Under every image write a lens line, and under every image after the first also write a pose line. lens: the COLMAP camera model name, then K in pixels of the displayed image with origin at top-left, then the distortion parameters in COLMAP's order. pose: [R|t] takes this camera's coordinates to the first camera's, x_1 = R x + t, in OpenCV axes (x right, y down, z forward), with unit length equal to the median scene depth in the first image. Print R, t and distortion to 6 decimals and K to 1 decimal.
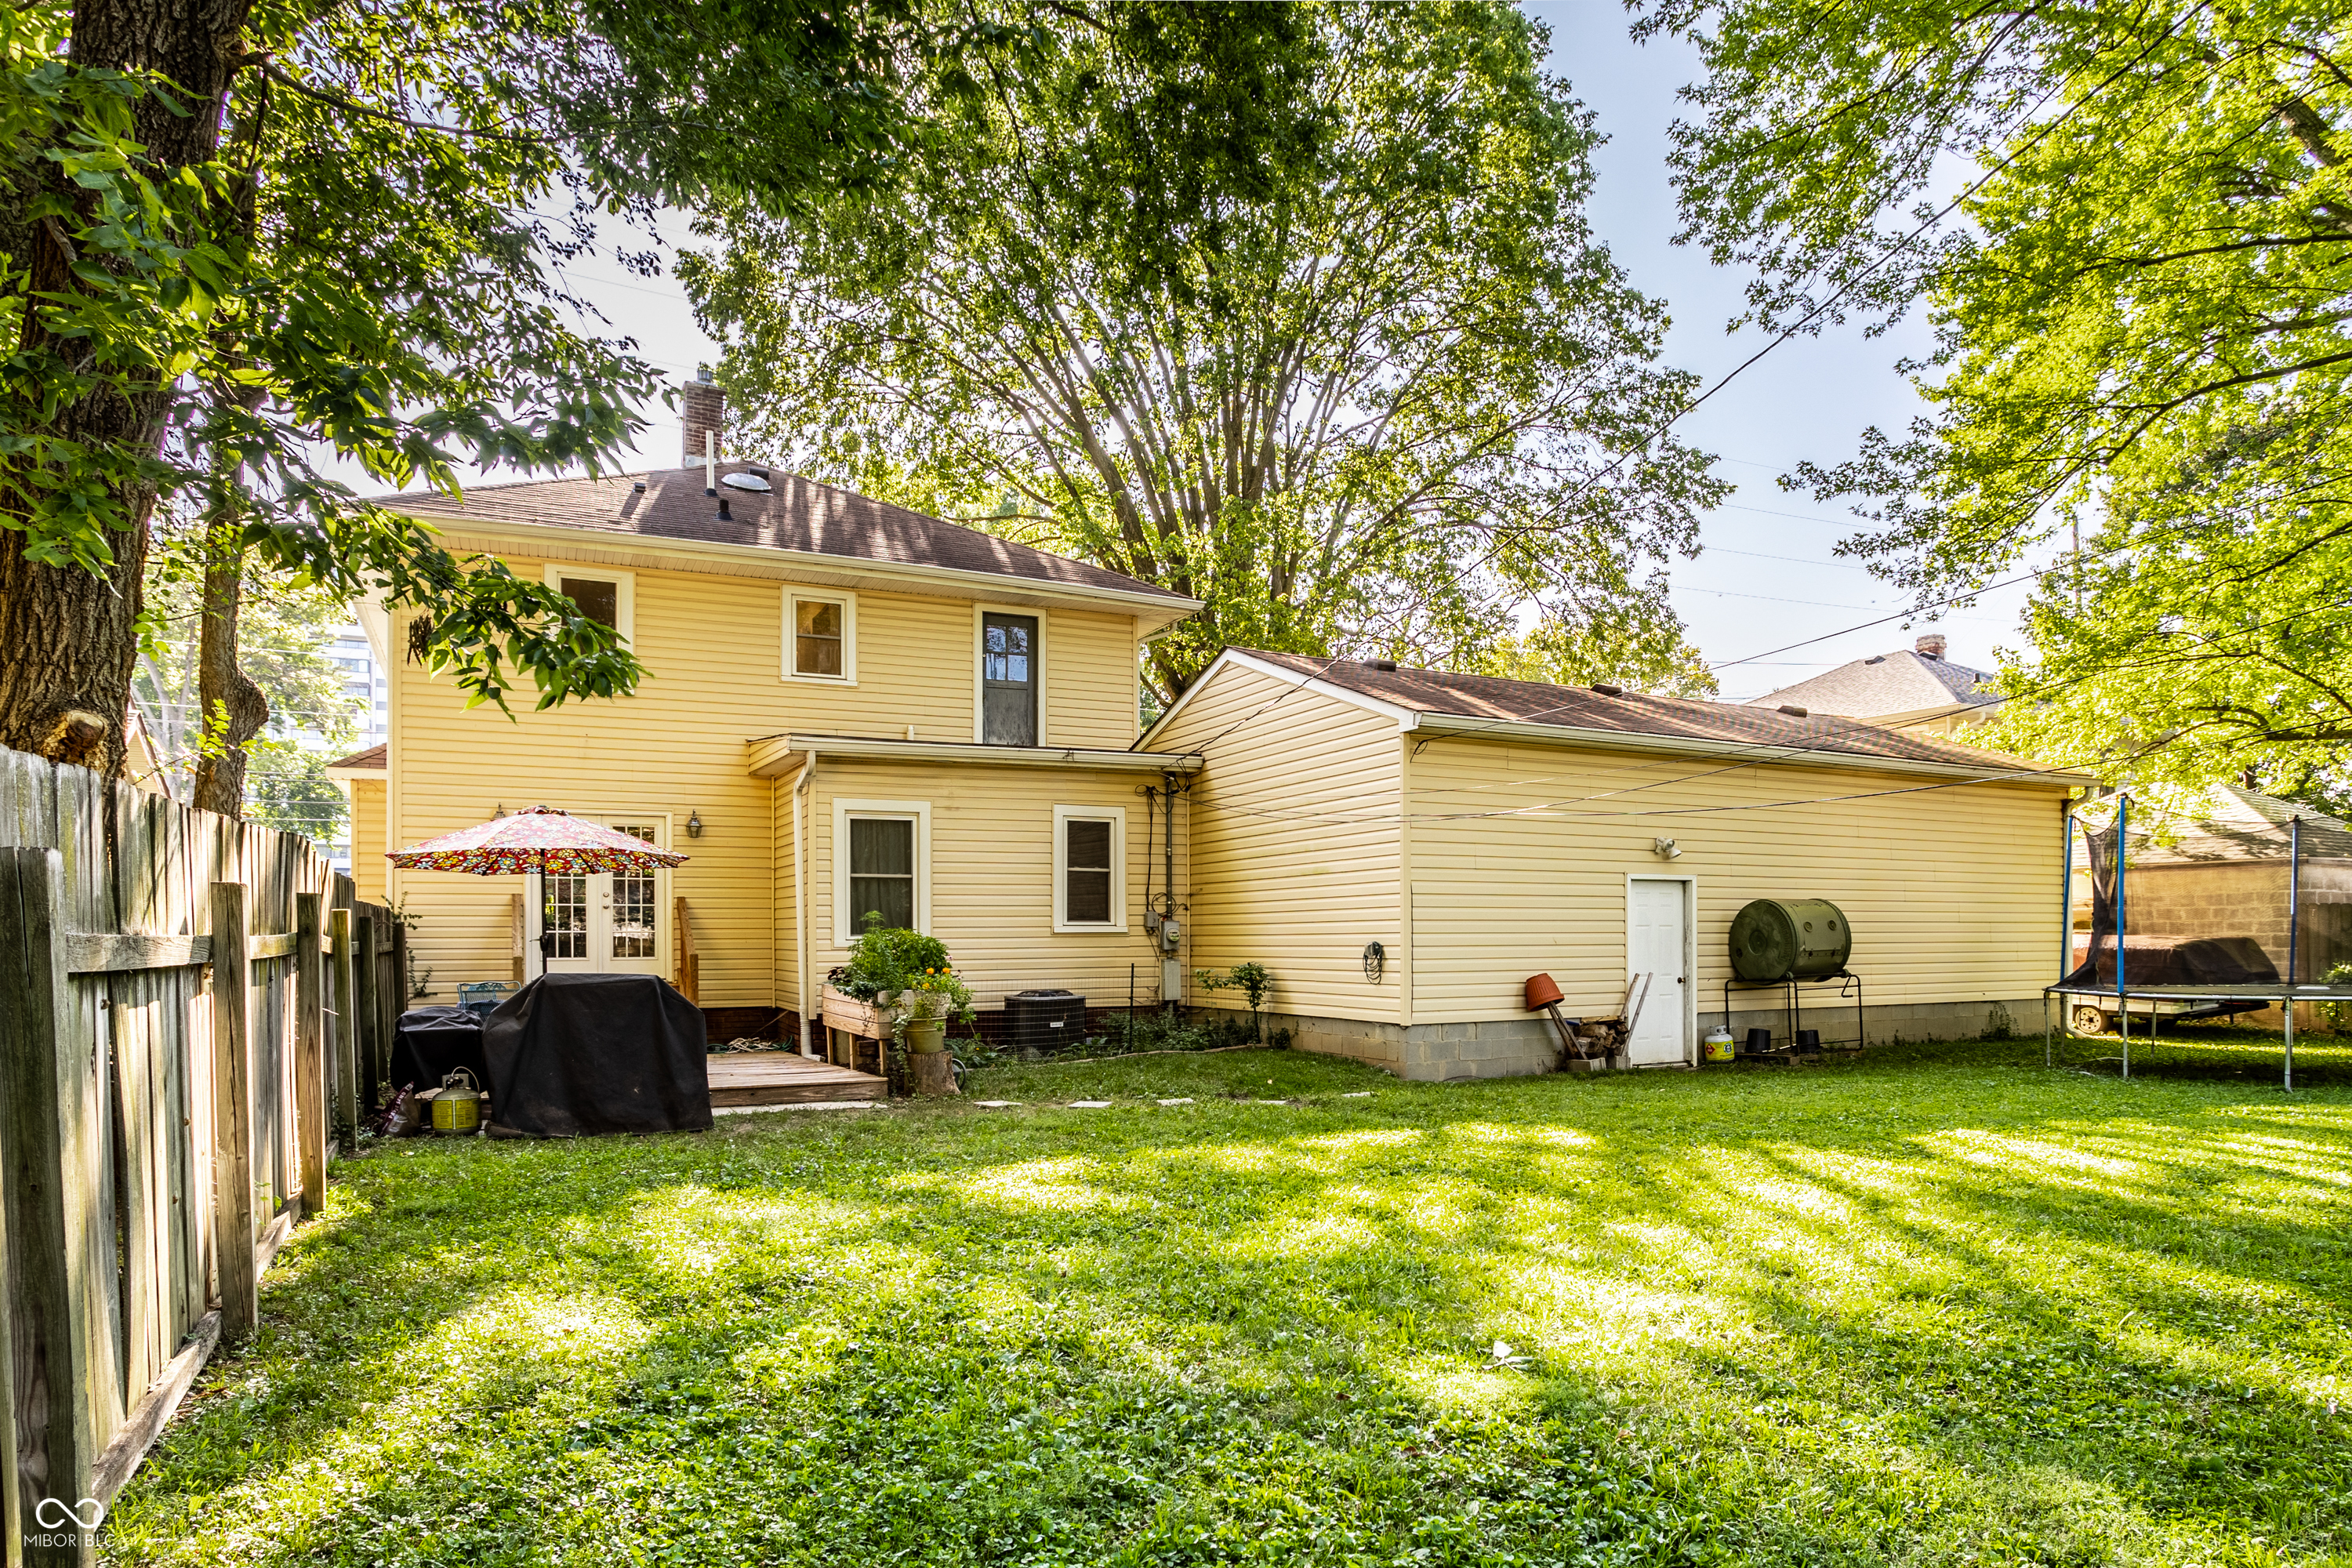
lens RADIAL K [[1202.7, 0, 1176.0], [0, 1202.7, 784.0], [0, 0, 1]] dist [0.000250, -0.000002]
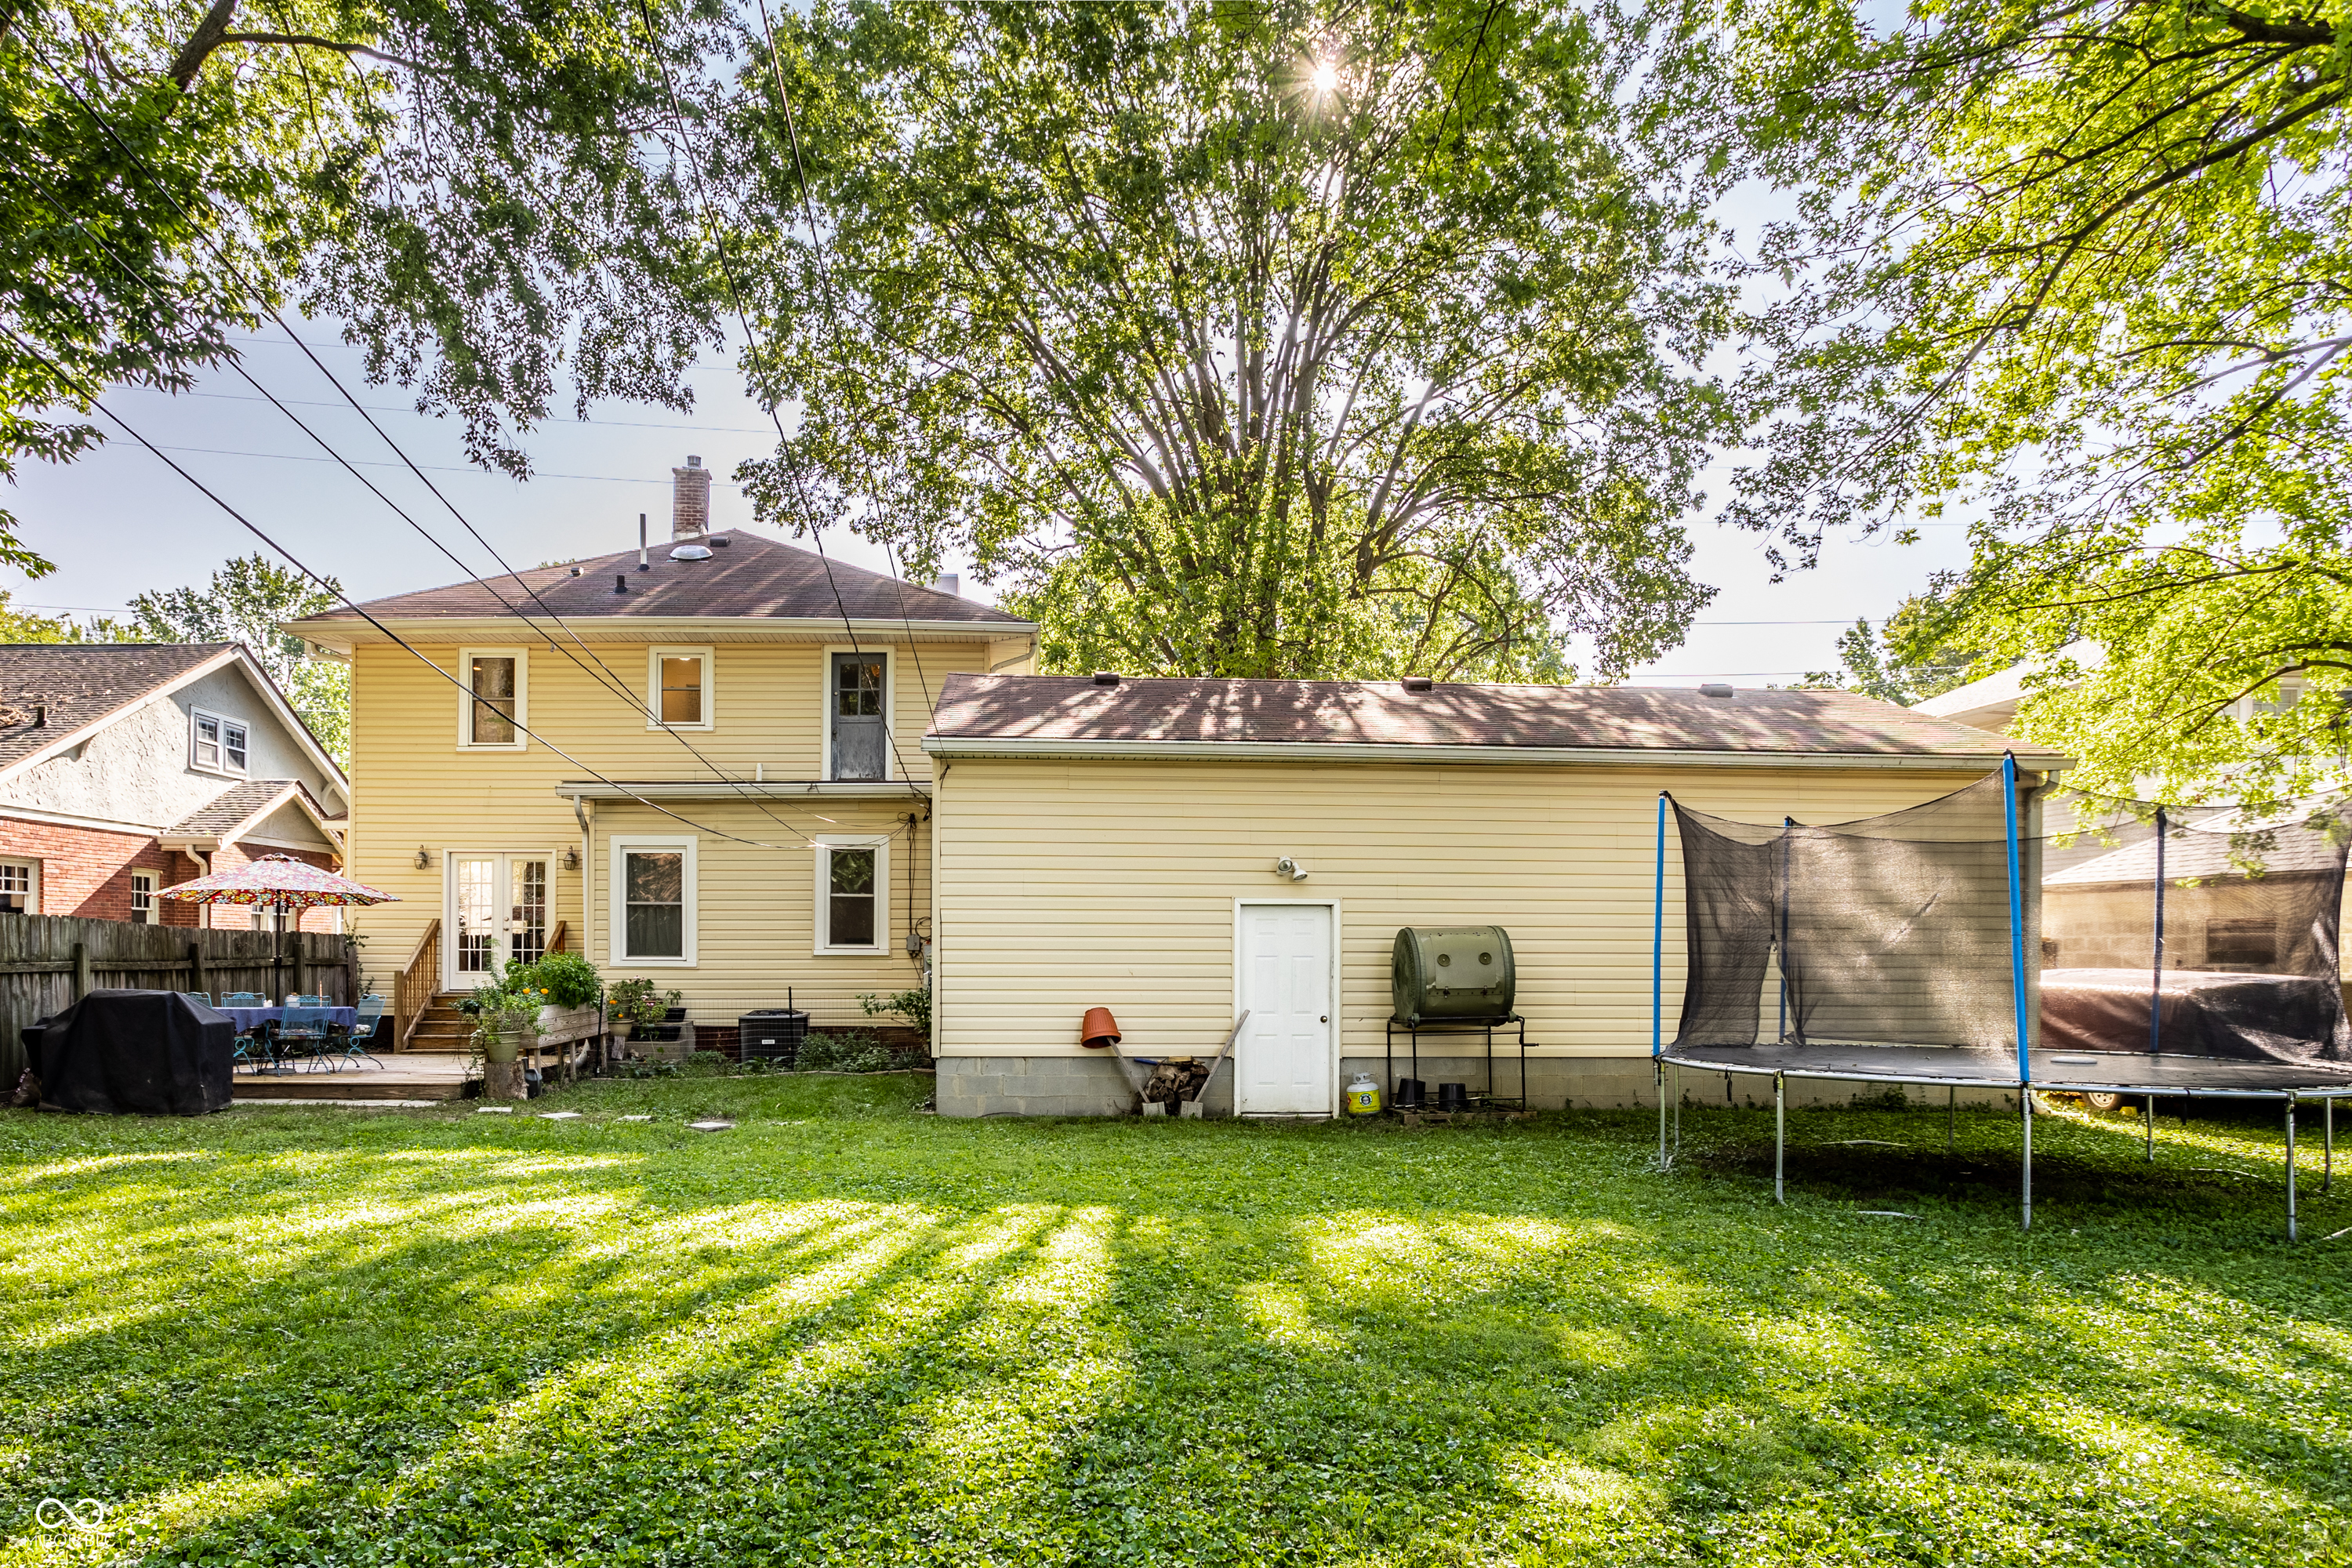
lens RADIAL K [[1202.7, 0, 1176.0], [0, 1202.7, 784.0], [0, 0, 1]] dist [0.000250, -0.000002]
pose [[0.919237, -0.044980, -0.391126, 0.658734], [0.041317, 0.998988, -0.017782, 0.003975], [0.391530, 0.000186, 0.920165, 0.151913]]
